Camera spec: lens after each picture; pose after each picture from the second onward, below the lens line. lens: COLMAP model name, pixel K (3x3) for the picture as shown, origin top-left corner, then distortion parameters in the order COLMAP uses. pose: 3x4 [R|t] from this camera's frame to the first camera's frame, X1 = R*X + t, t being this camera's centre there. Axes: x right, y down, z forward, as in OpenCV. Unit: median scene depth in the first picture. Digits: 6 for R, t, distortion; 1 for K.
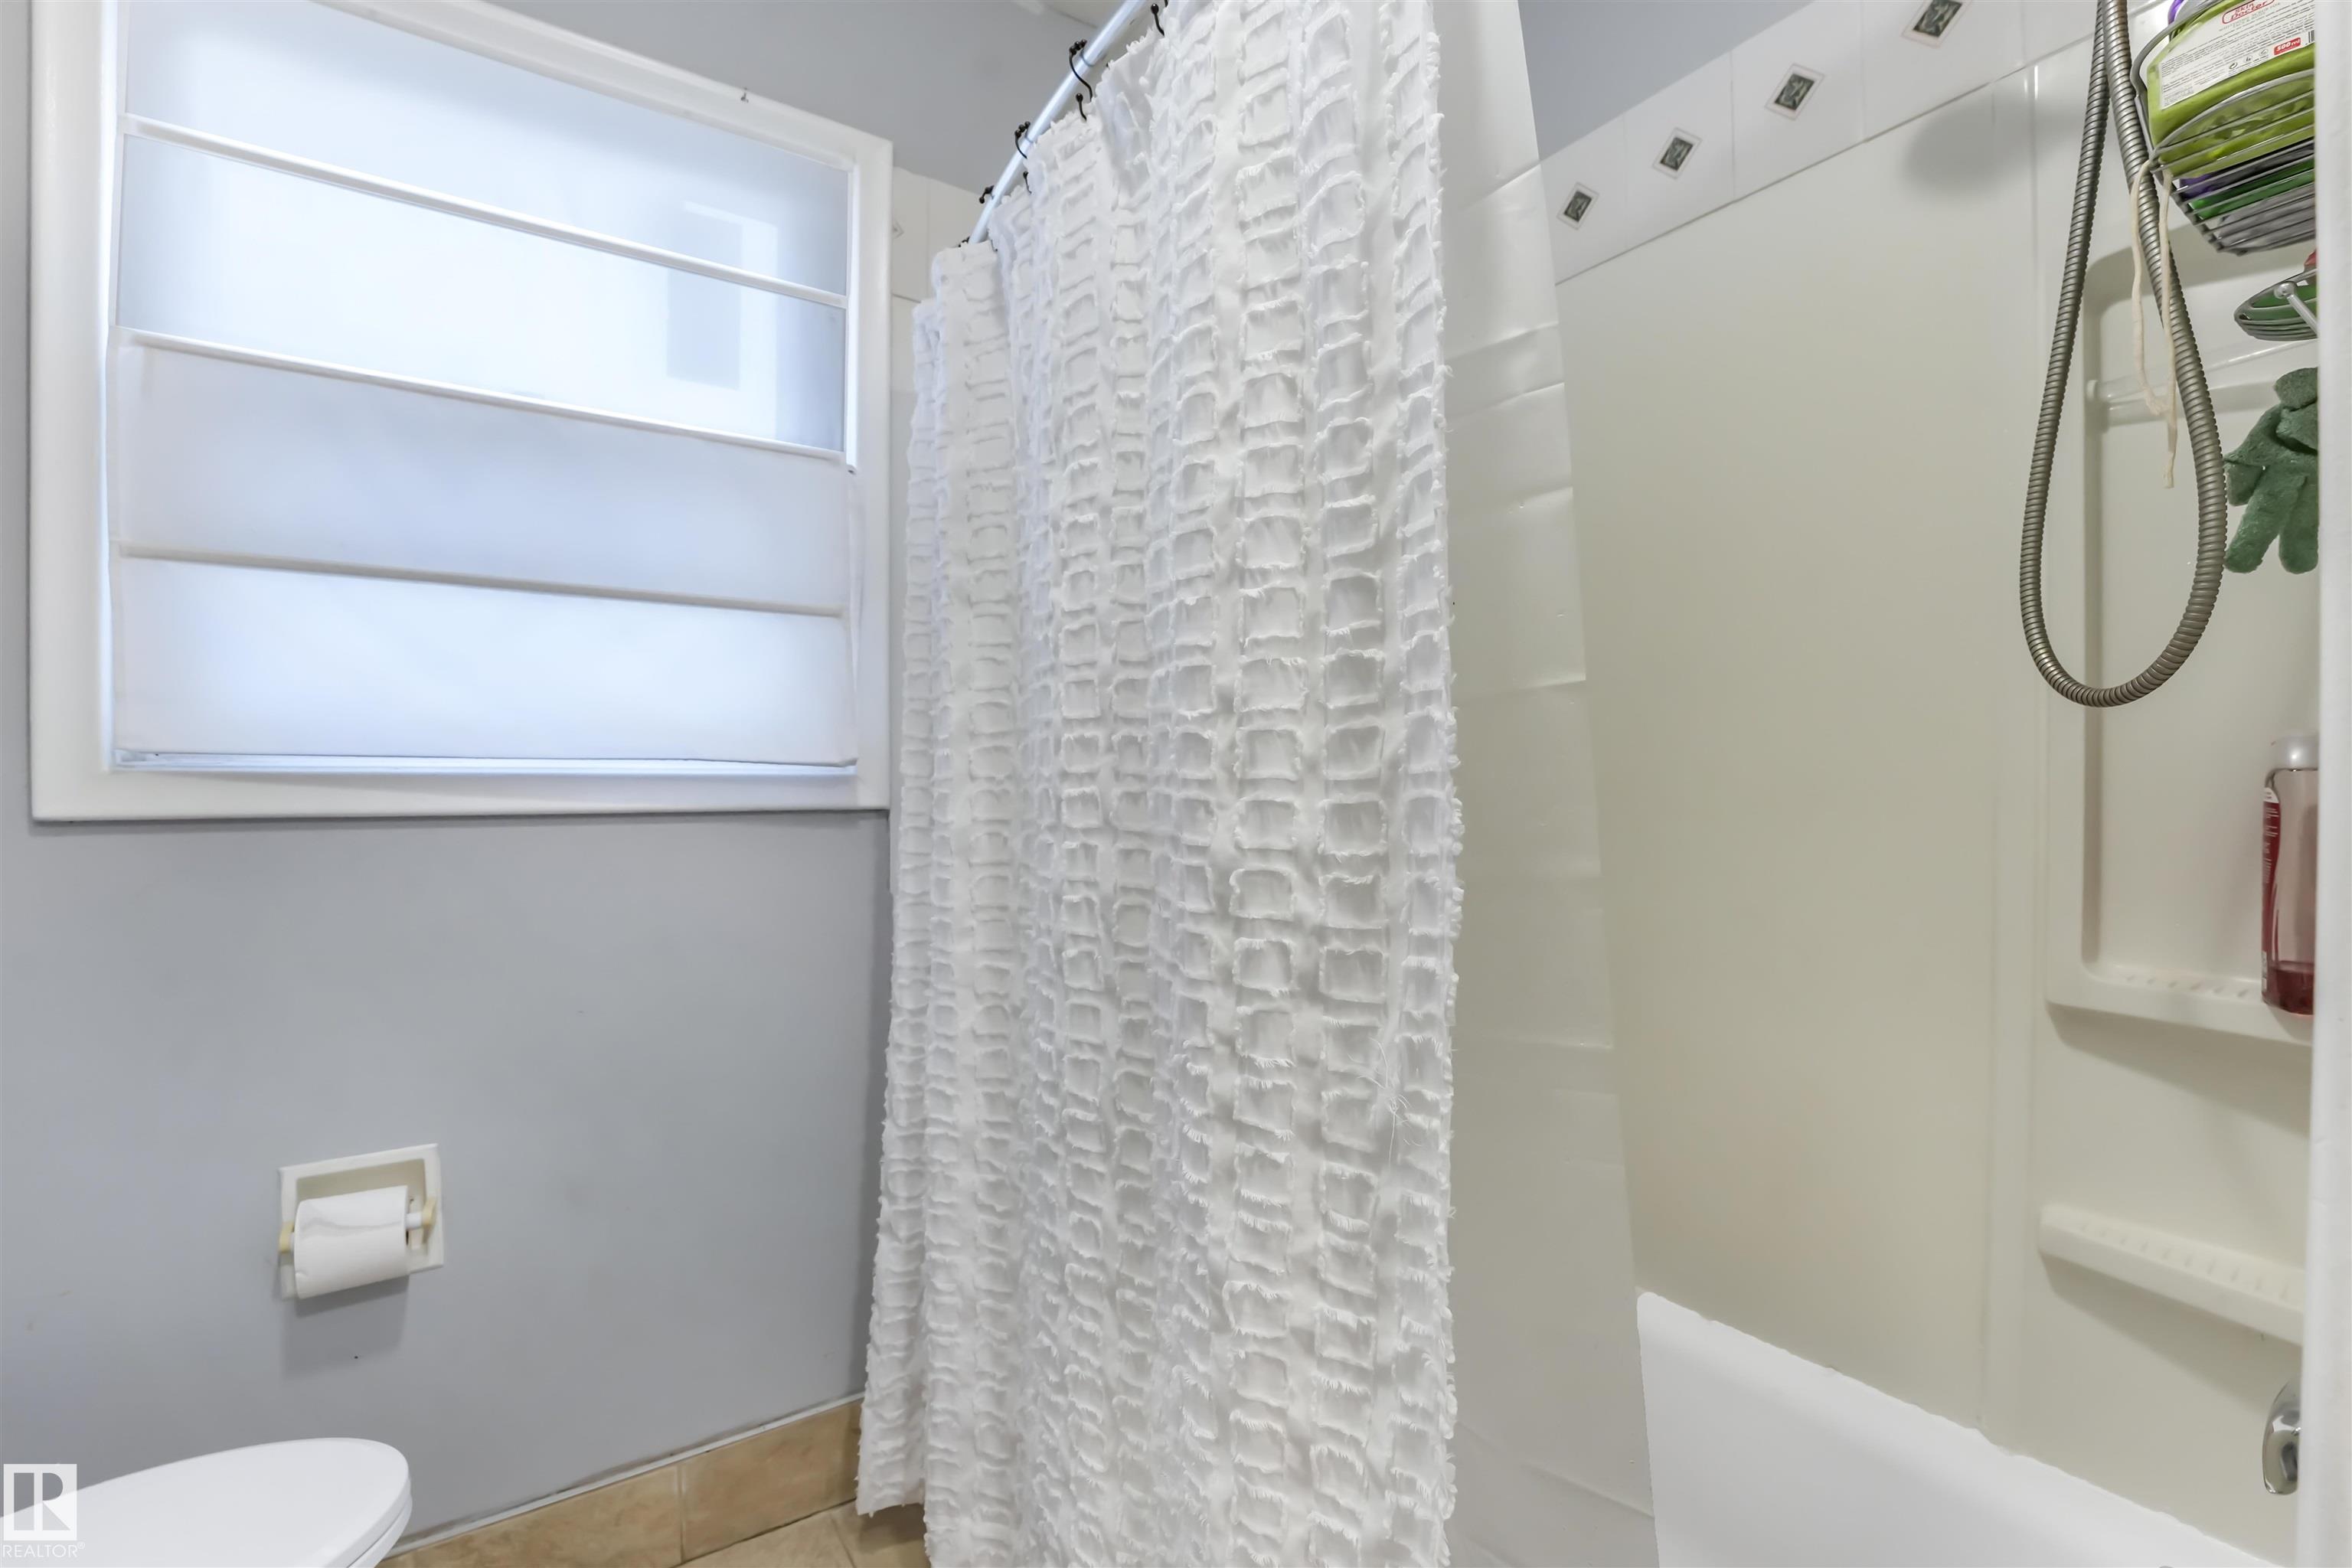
lens RADIAL K [[991.5, 0, 1172.9], [0, 991.5, 791.8], [0, 0, 1]] dist [-0.018363, 0.000115]
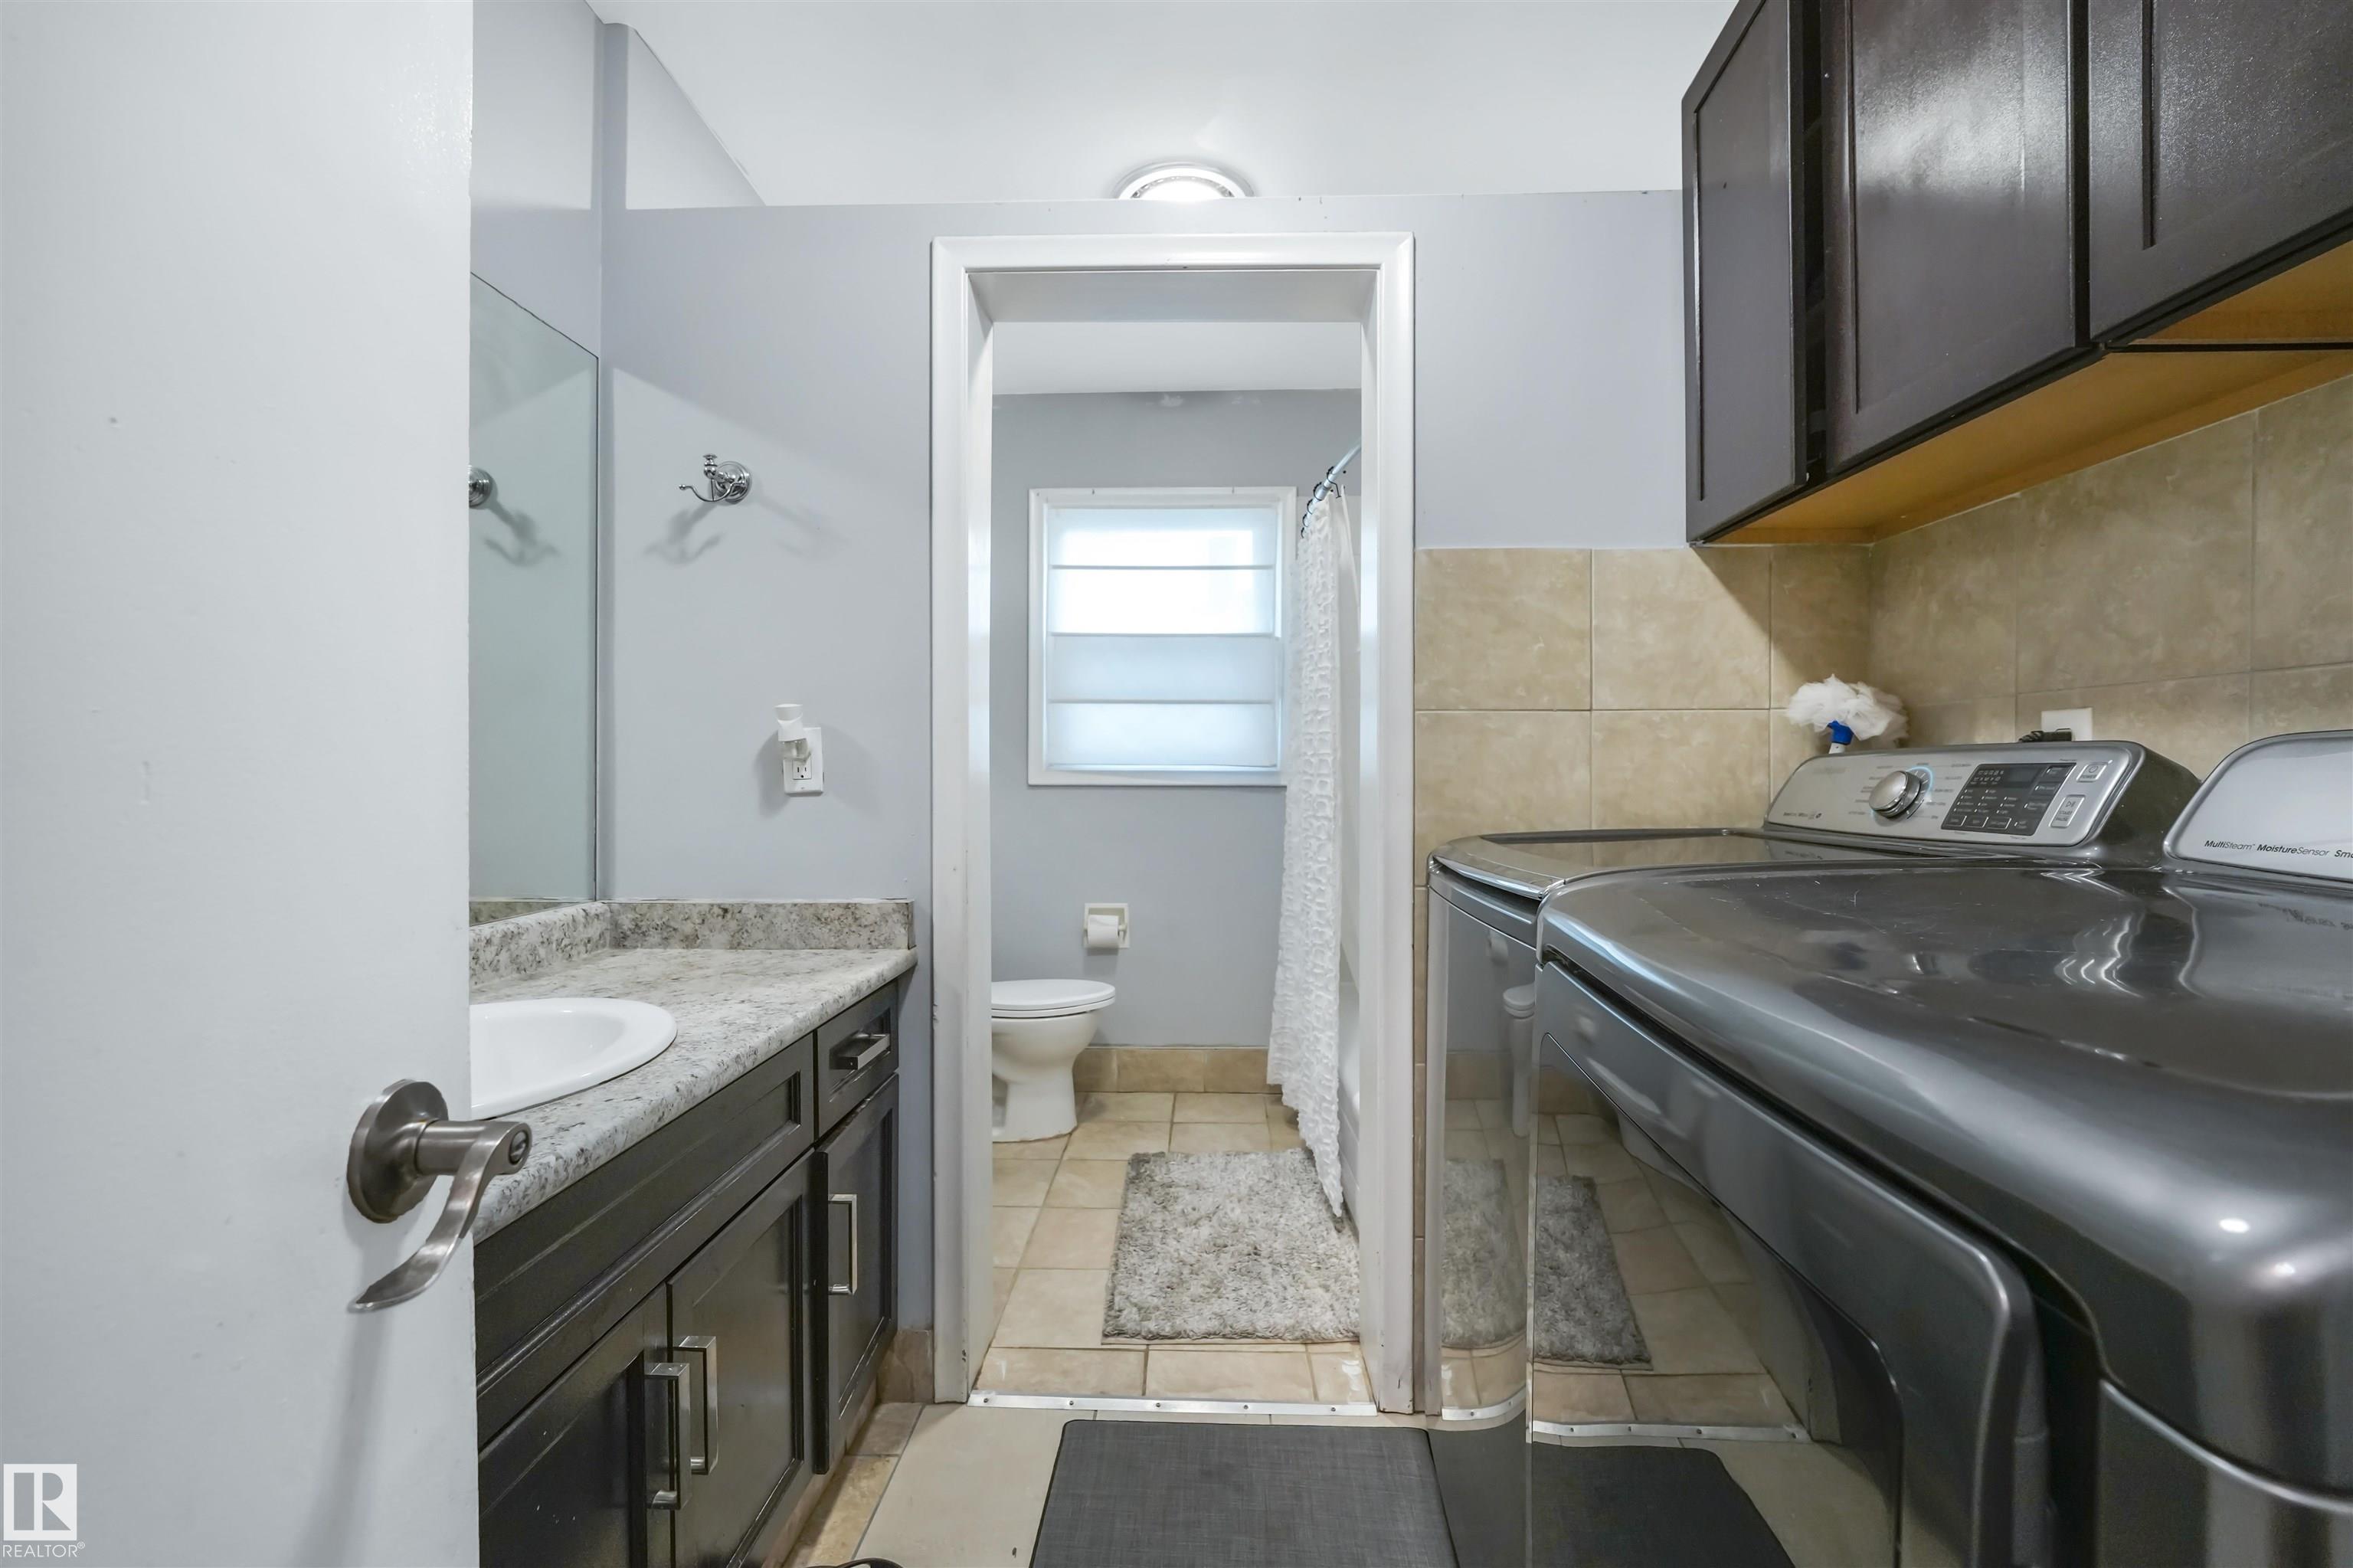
lens RADIAL K [[990.3, 0, 1168.4], [0, 990.3, 773.3], [0, 0, 1]] dist [-0.017565, 0.002653]
pose [[0.807532, 0.004439, -0.589807, 1.039183], [-0.011453, 0.999901, -0.008155, 0.010825], [0.589713, 0.013341, 0.807503, -1.256888]]
